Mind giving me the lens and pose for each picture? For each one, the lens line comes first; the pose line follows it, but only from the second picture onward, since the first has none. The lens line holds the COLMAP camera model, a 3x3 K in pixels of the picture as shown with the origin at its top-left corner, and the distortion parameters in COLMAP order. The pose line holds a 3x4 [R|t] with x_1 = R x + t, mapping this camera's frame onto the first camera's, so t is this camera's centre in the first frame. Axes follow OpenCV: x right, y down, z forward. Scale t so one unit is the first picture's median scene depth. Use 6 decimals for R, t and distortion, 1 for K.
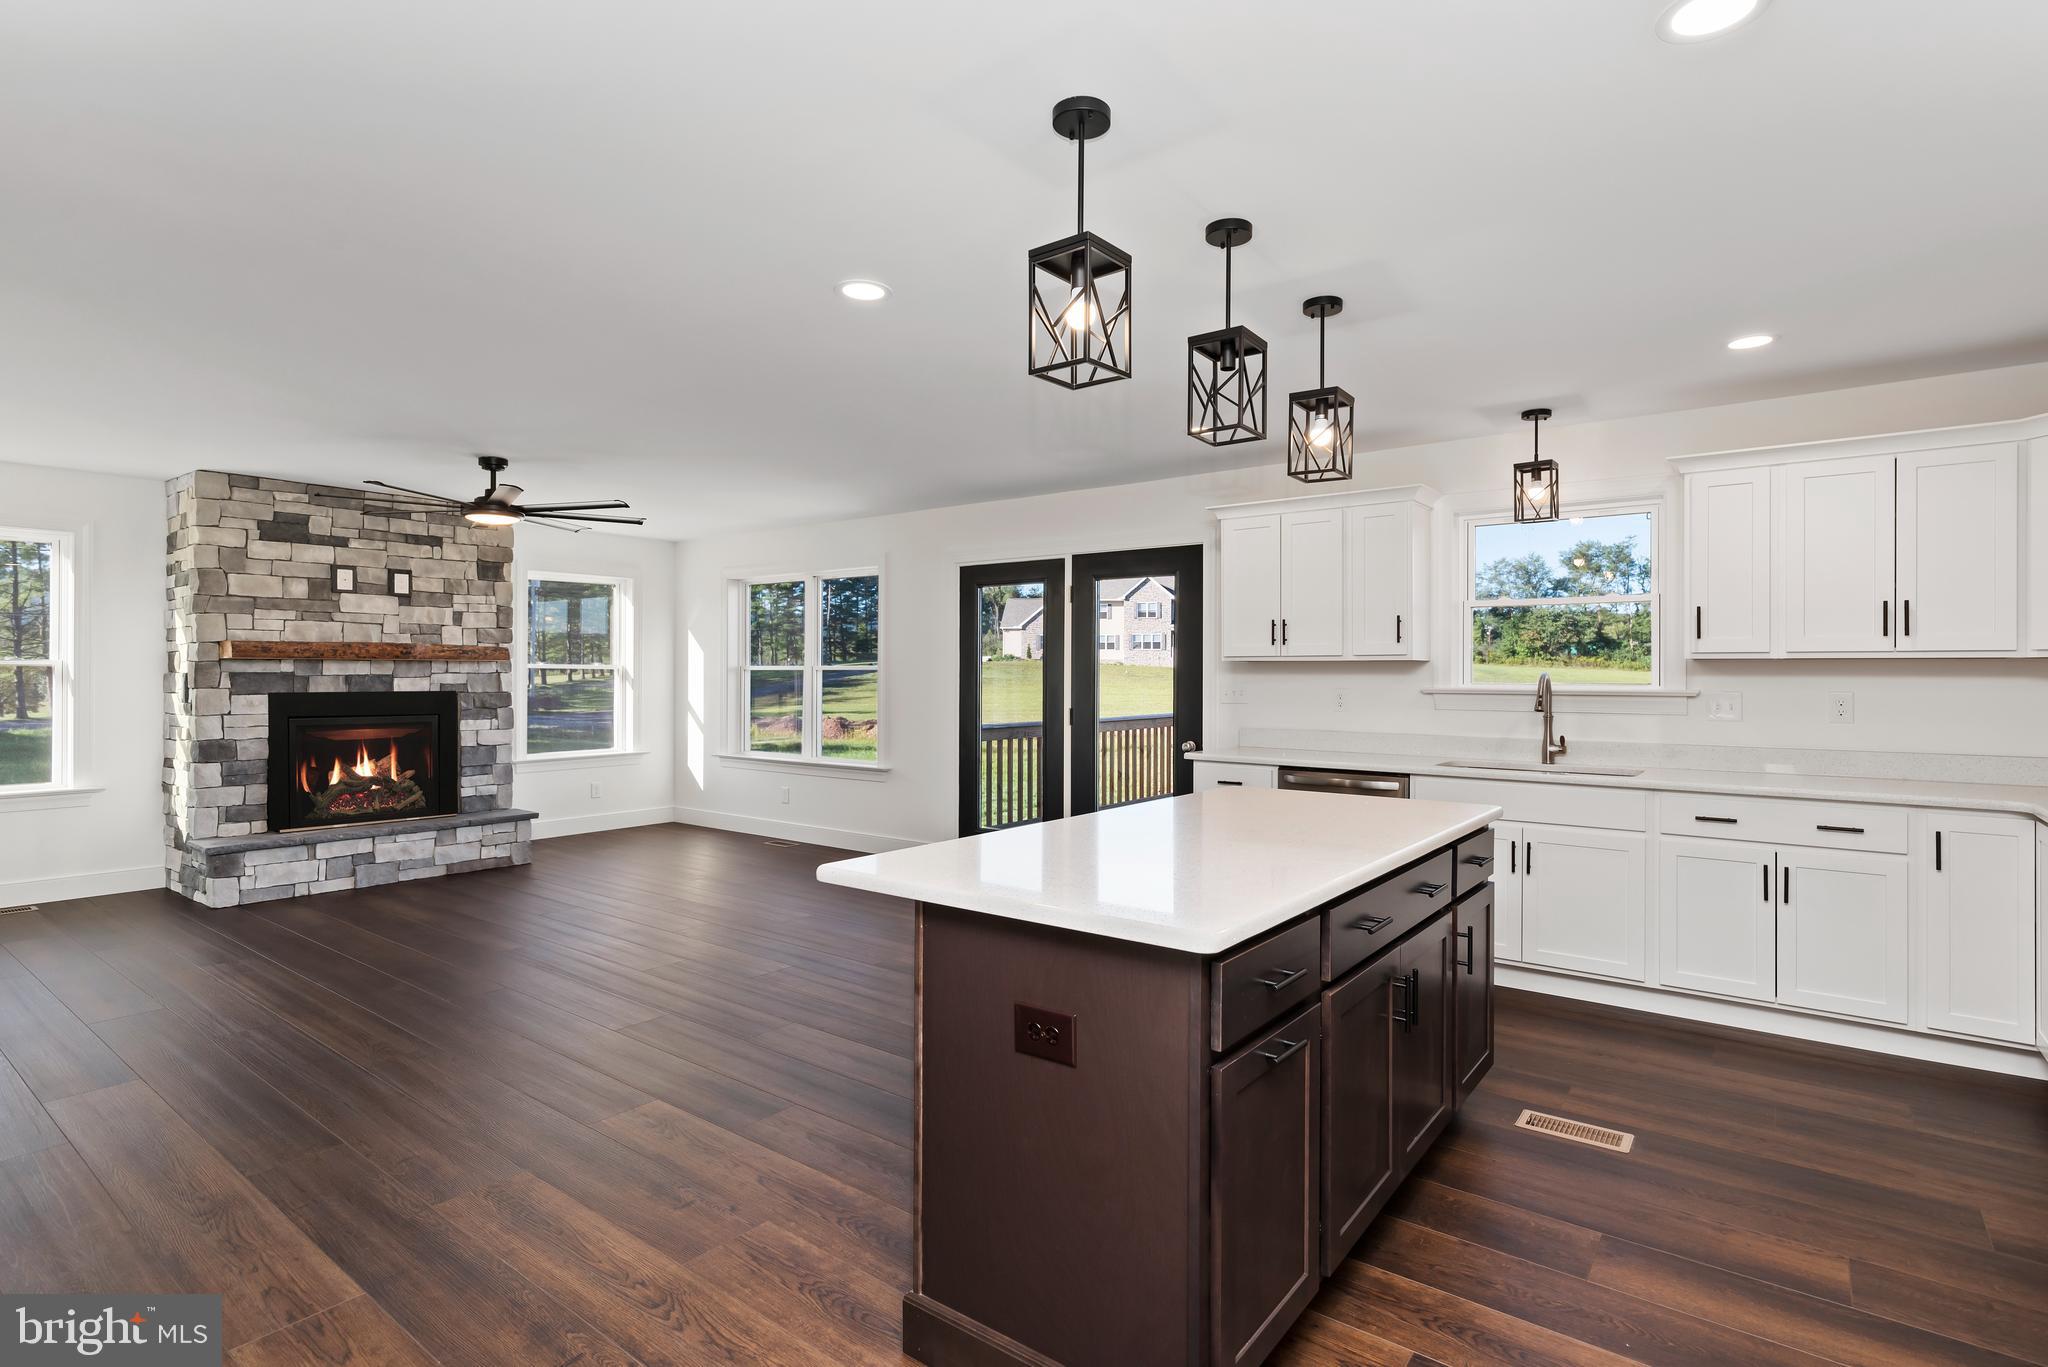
lens RADIAL K [[894.1, 0, 1024.0], [0, 894.1, 683.5], [0, 0, 1]] dist [0.000658, 0.000166]
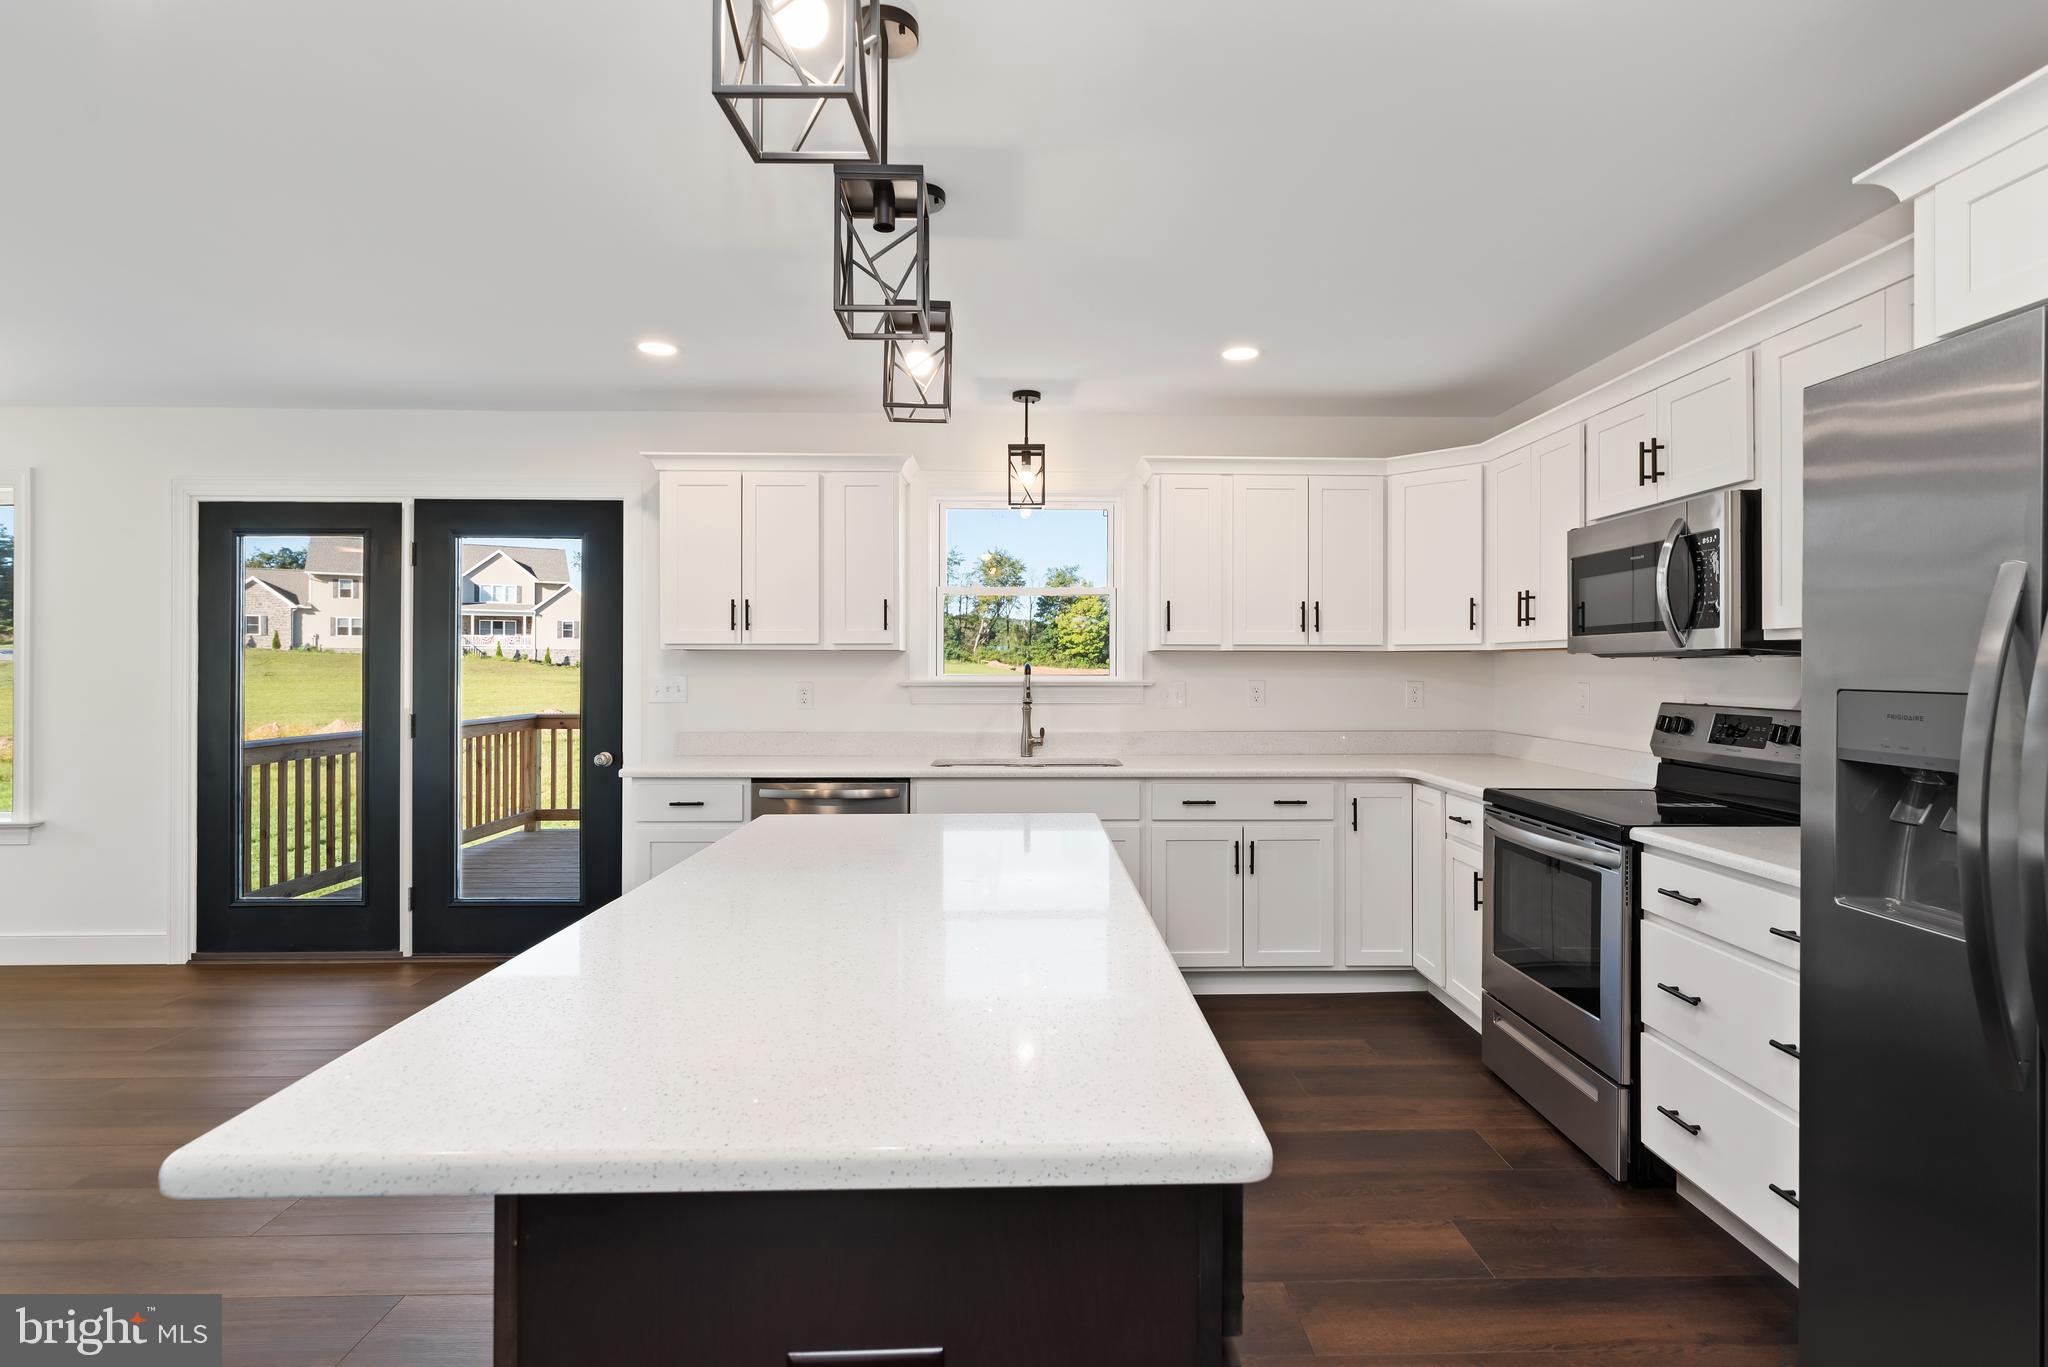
lens RADIAL K [[993.1, 0, 1046.5], [0, 993.1, 682.6], [0, 0, 1]] dist [0.011923, 0.000050]
pose [[0.797257, -0.012672, 0.603507, -0.070996], [0.008714, 0.999917, 0.009484, -0.002635], [-0.603577, -0.002302, 0.797302, 0.160150]]
